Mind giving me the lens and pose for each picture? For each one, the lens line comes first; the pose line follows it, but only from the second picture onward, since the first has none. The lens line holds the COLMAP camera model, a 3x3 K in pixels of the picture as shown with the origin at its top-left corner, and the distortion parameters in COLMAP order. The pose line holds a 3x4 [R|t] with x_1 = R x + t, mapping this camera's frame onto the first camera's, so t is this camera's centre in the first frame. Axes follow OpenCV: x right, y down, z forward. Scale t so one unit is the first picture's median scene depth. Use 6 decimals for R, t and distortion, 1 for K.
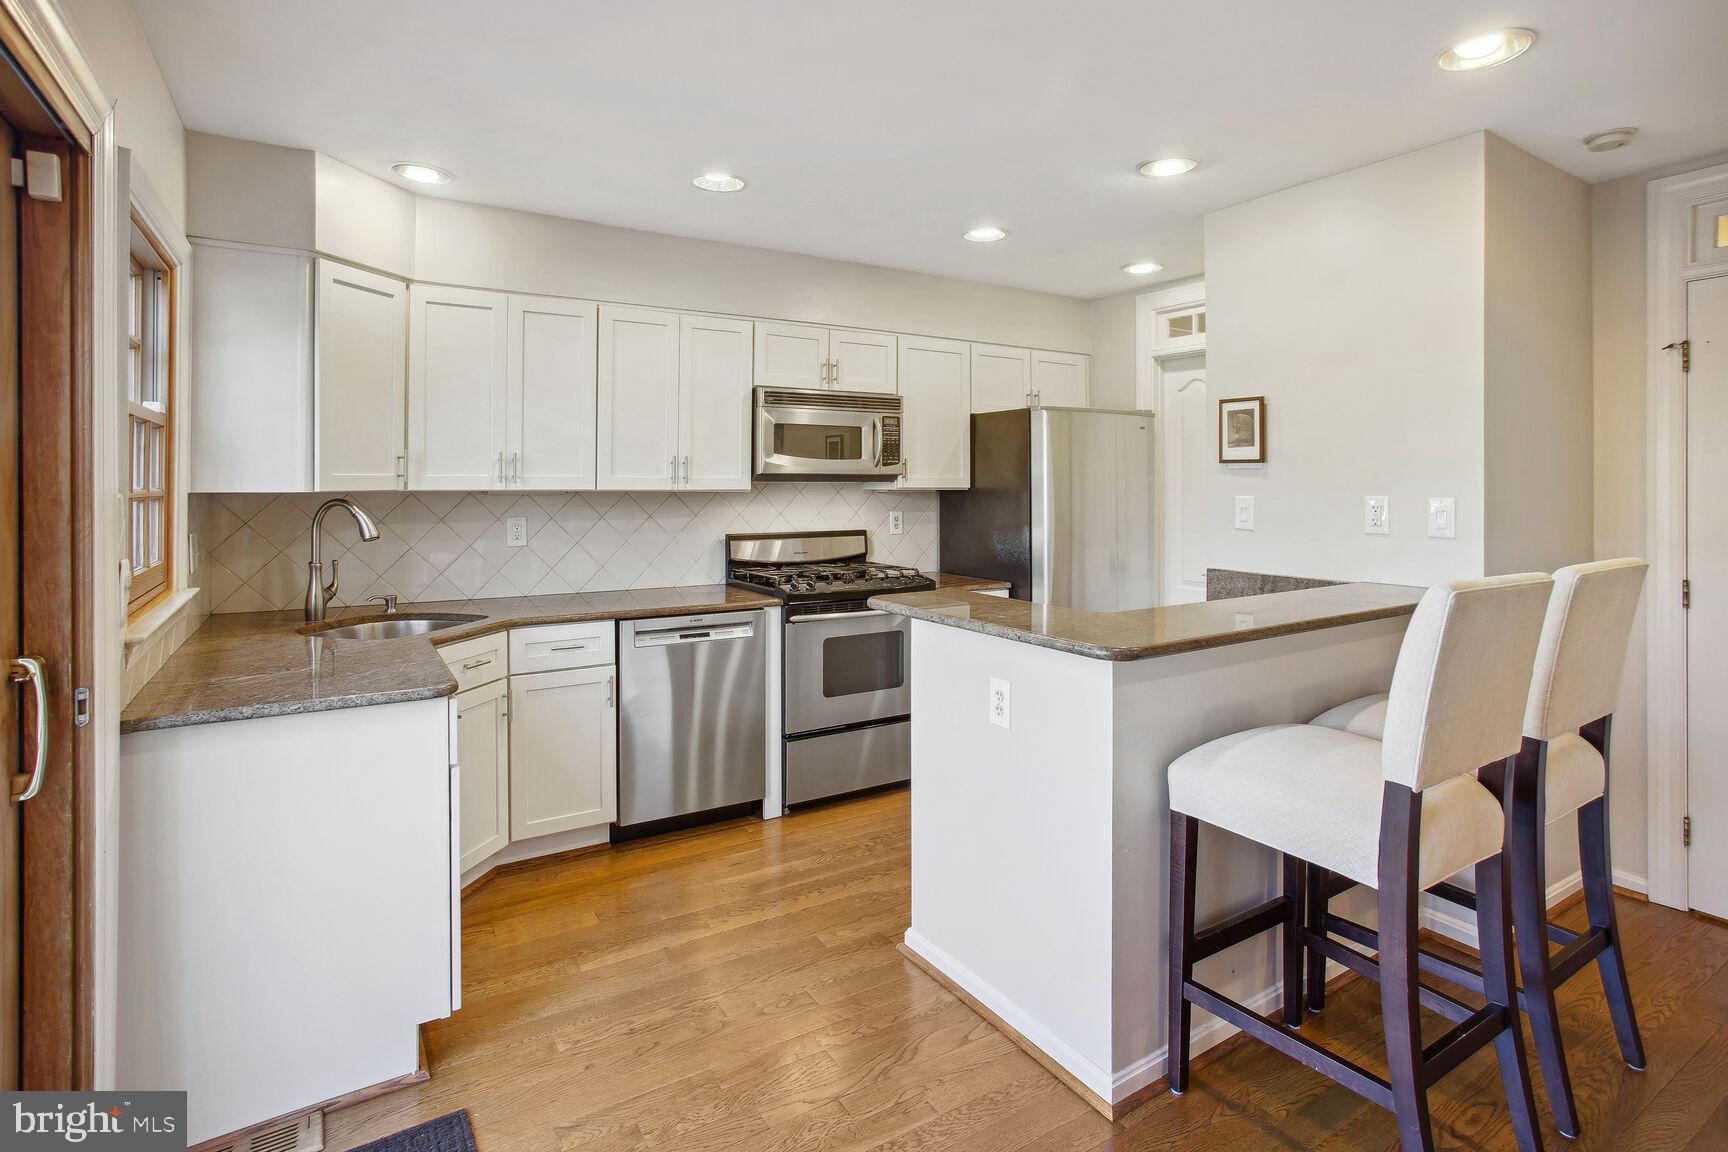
lens RADIAL K [[900.9, 0, 871.8], [0, 900.9, 466.0], [0, 0, 1]] dist [-0.018188, 0.000130]
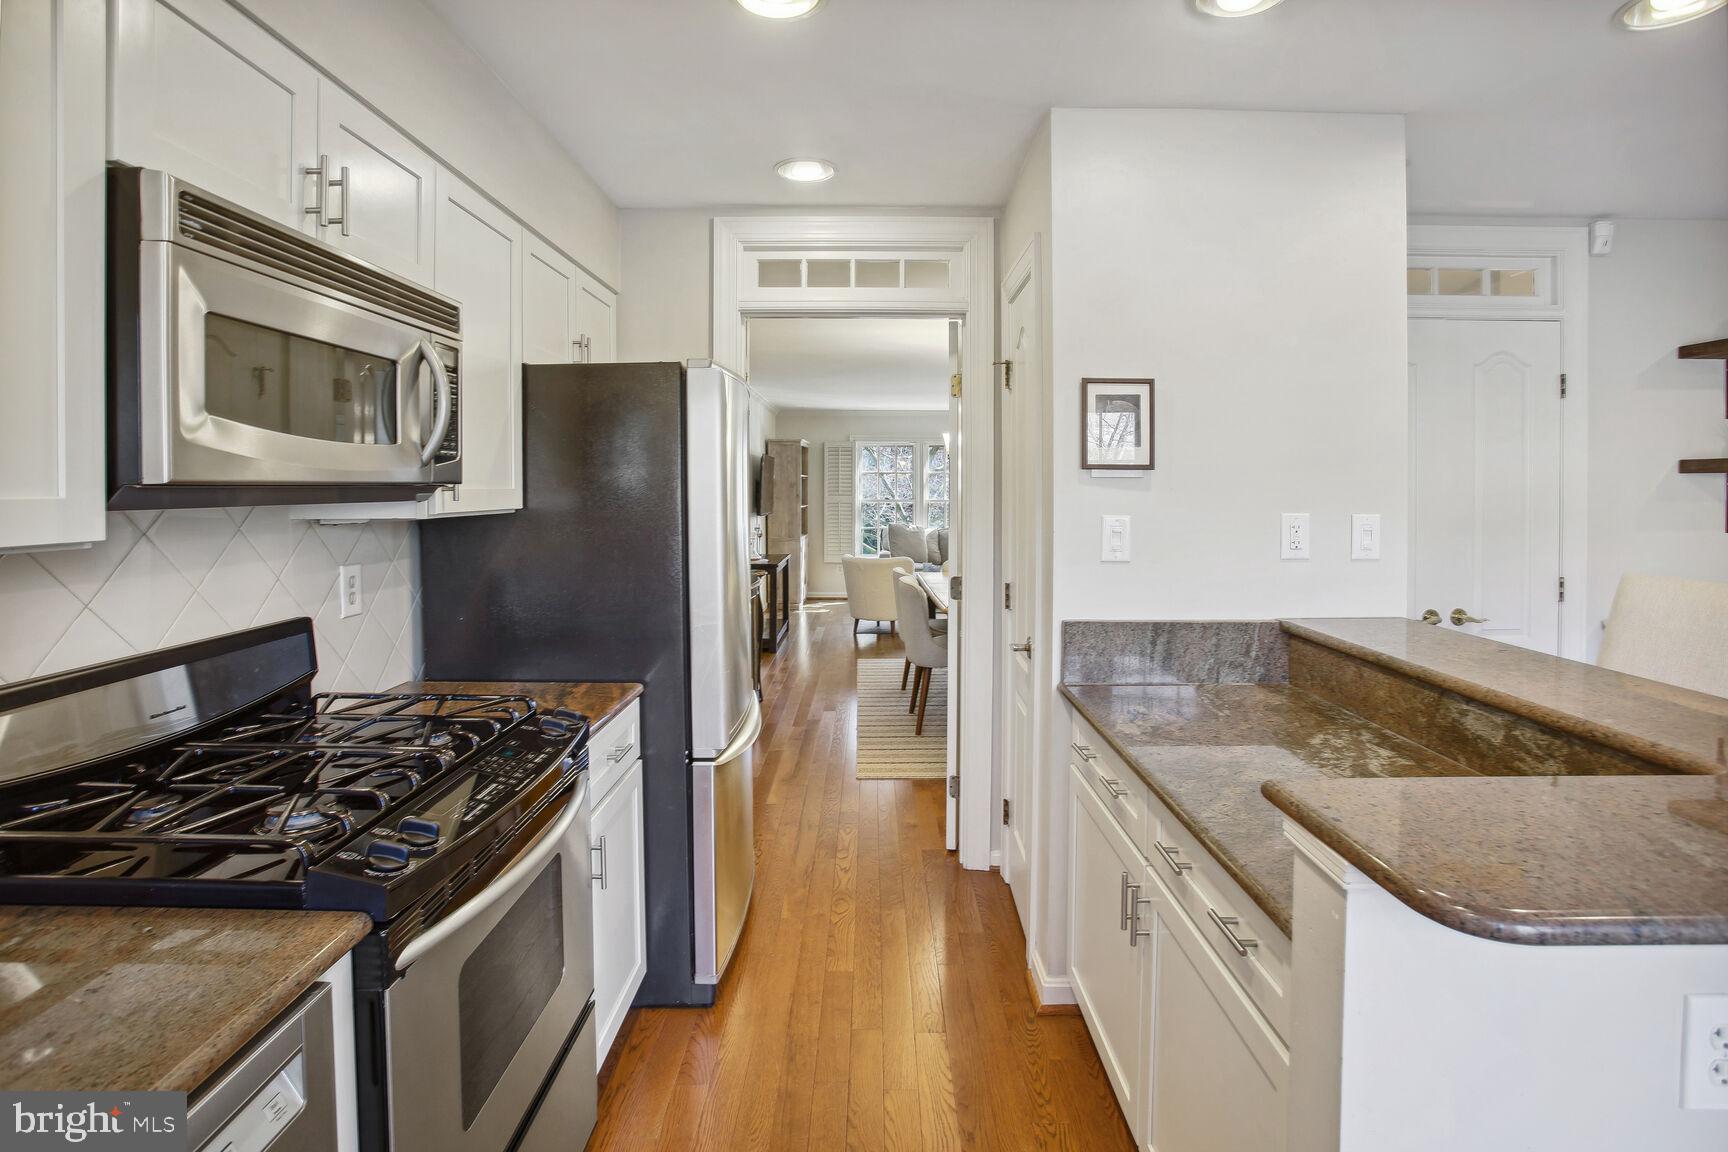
lens RADIAL K [[871.3, 0, 875.9], [0, 871.3, 511.0], [0, 0, 1]] dist [-0.045678, 0.016088]
pose [[0.532876, -0.024642, 0.845835, -0.239885], [-0.012392, 0.999241, 0.036919, 0.005724], [-0.846103, -0.030155, 0.532166, 0.695878]]
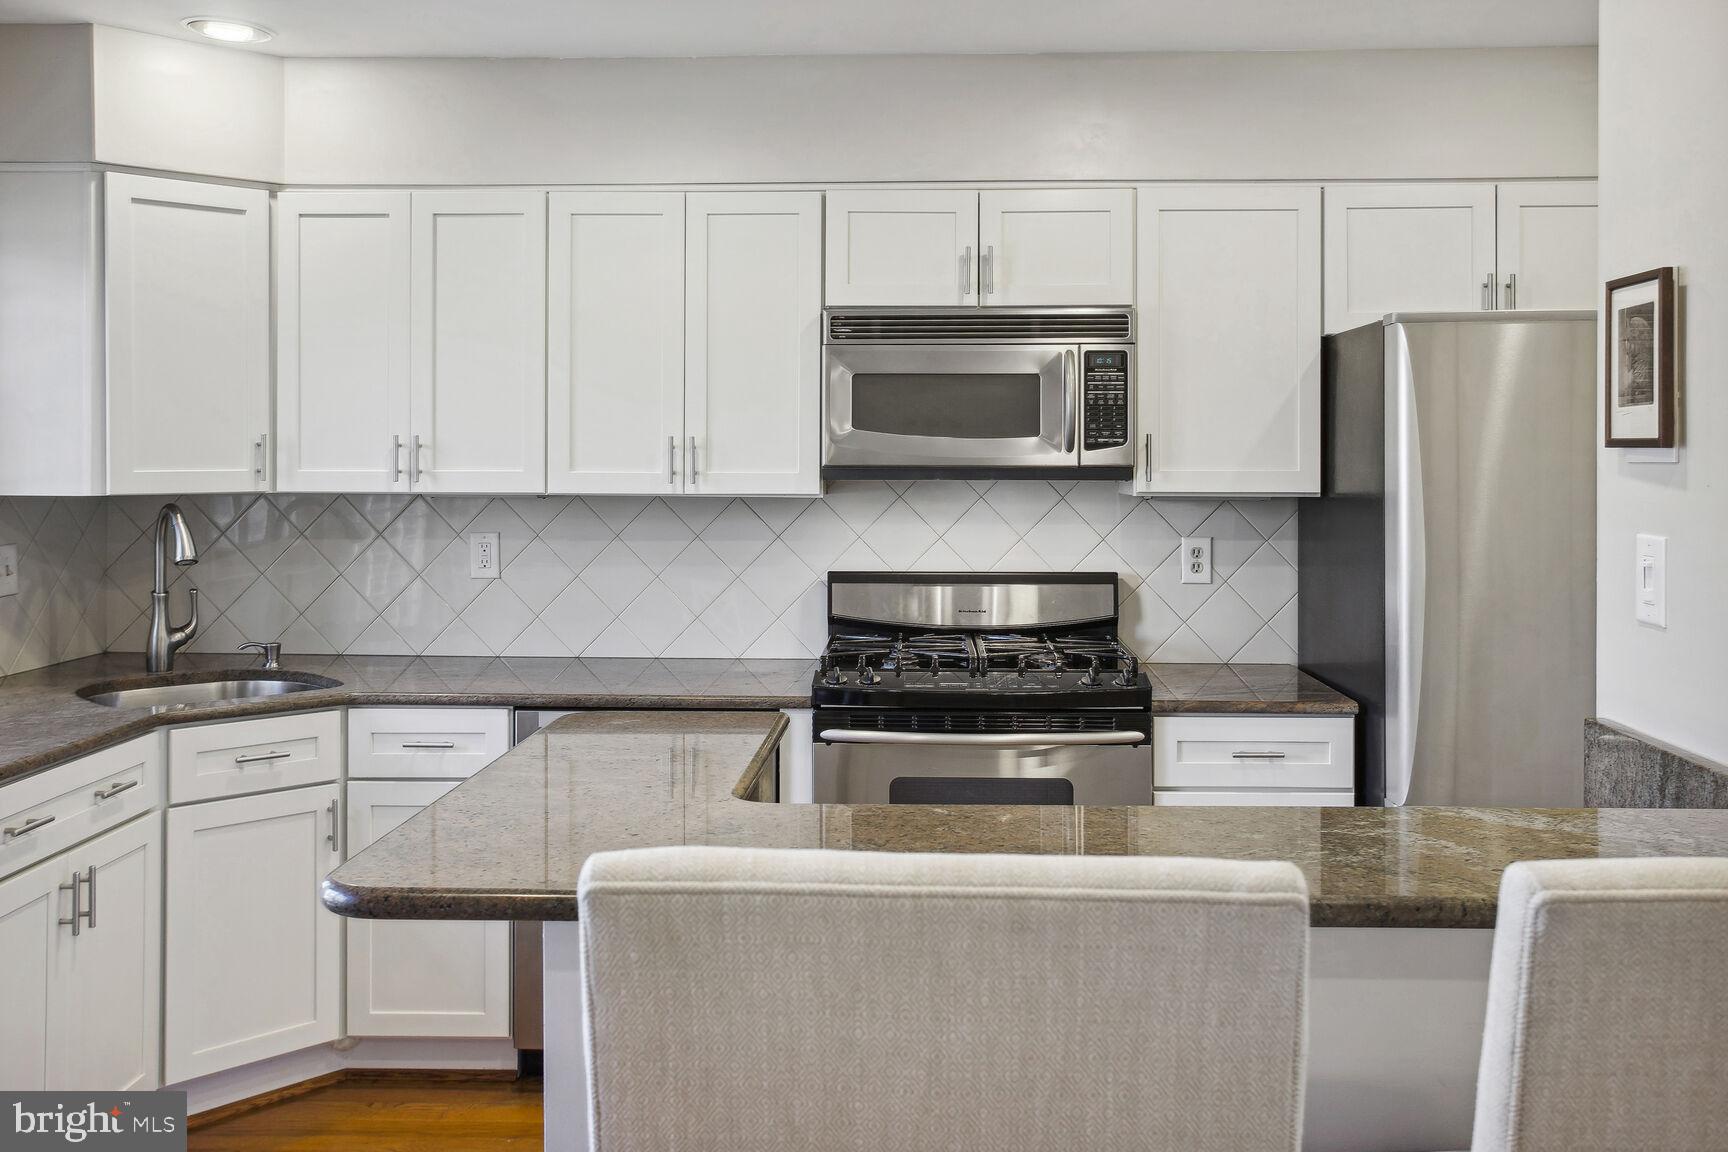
lens RADIAL K [[1515.0, 0, 868.6], [0, 1515.0, 450.7], [0, 0, 1]] dist [0.004420, -0.002103]
pose [[0.821621, -0.002330, -0.570029, 0.445446], [0.010249, 0.999890, 0.010686, -0.010648], [0.569942, -0.014622, 0.821555, 0.260397]]
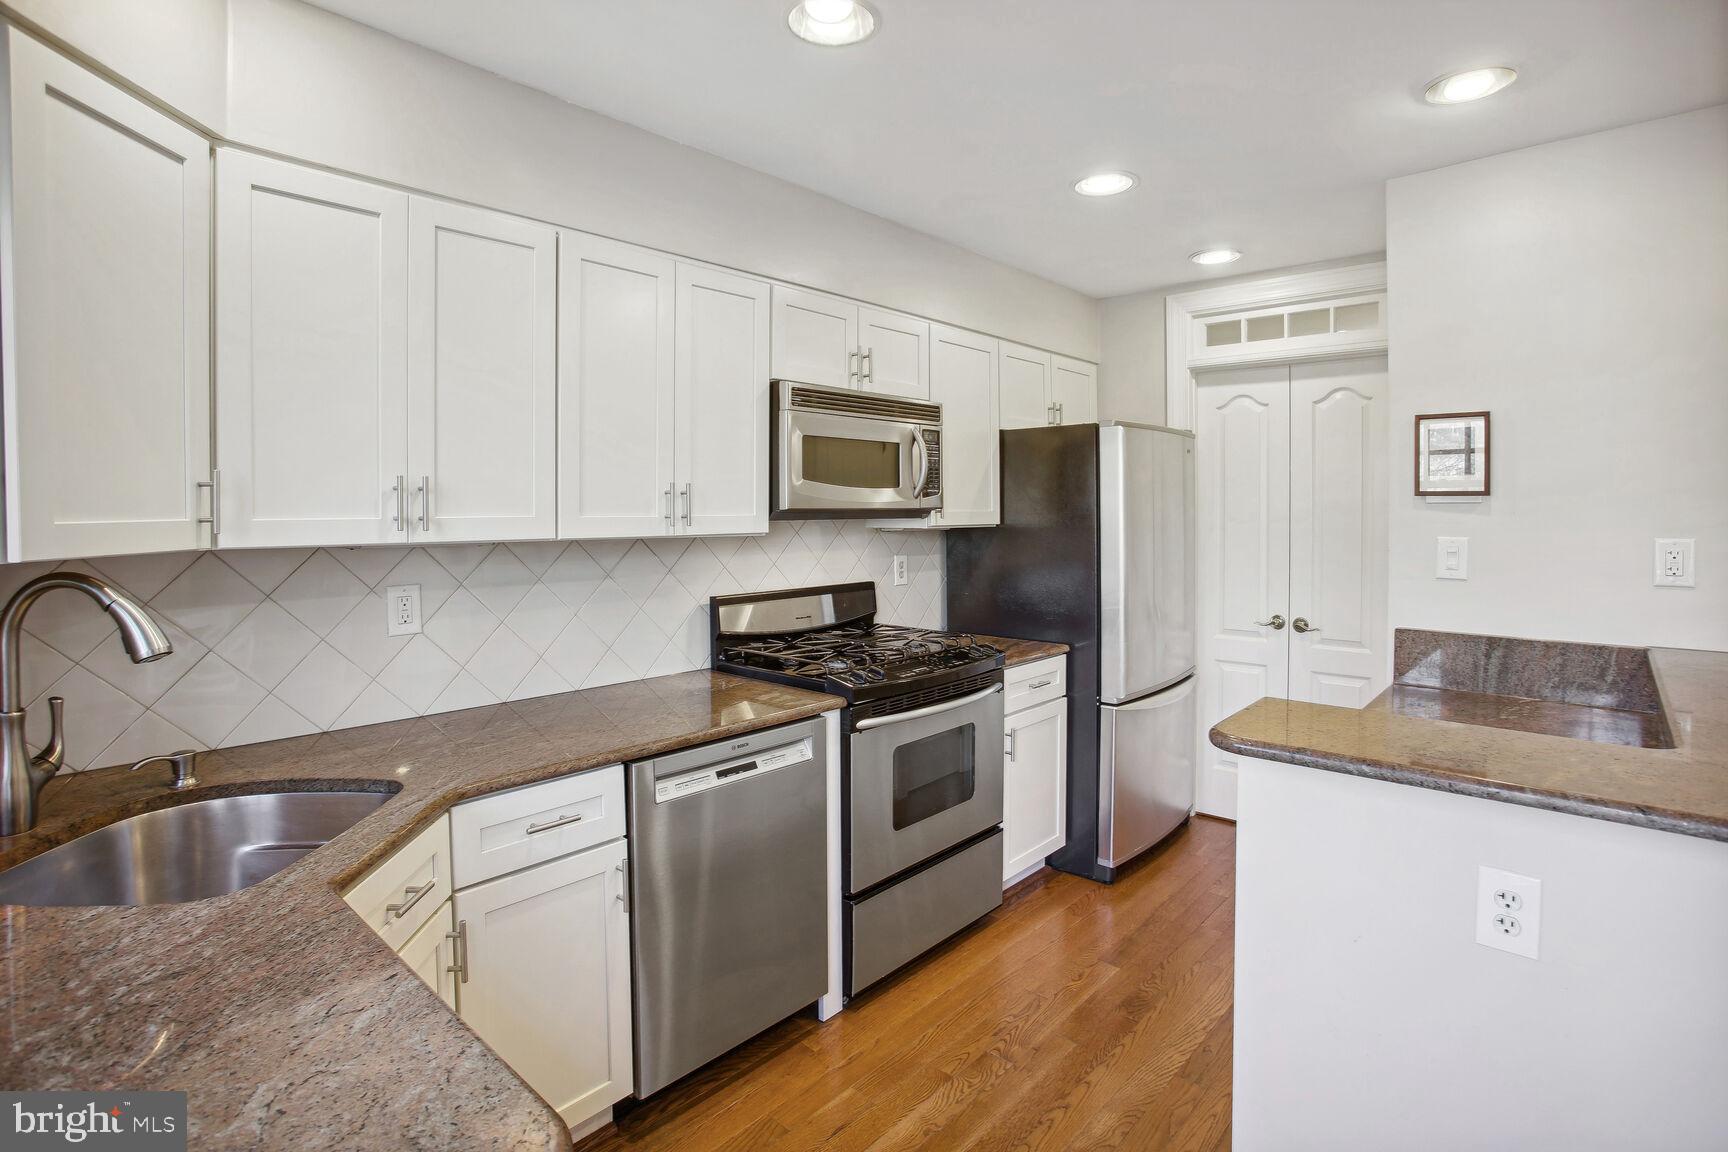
lens RADIAL K [[871.3, 0, 875.9], [0, 871.3, 511.0], [0, 0, 1]] dist [-0.045678, 0.016088]
pose [[0.959902, -0.004817, 0.280293, -0.251616], [-0.001789, 0.999727, 0.023311, -0.005725], [-0.280329, -0.022878, 0.959631, 0.366610]]
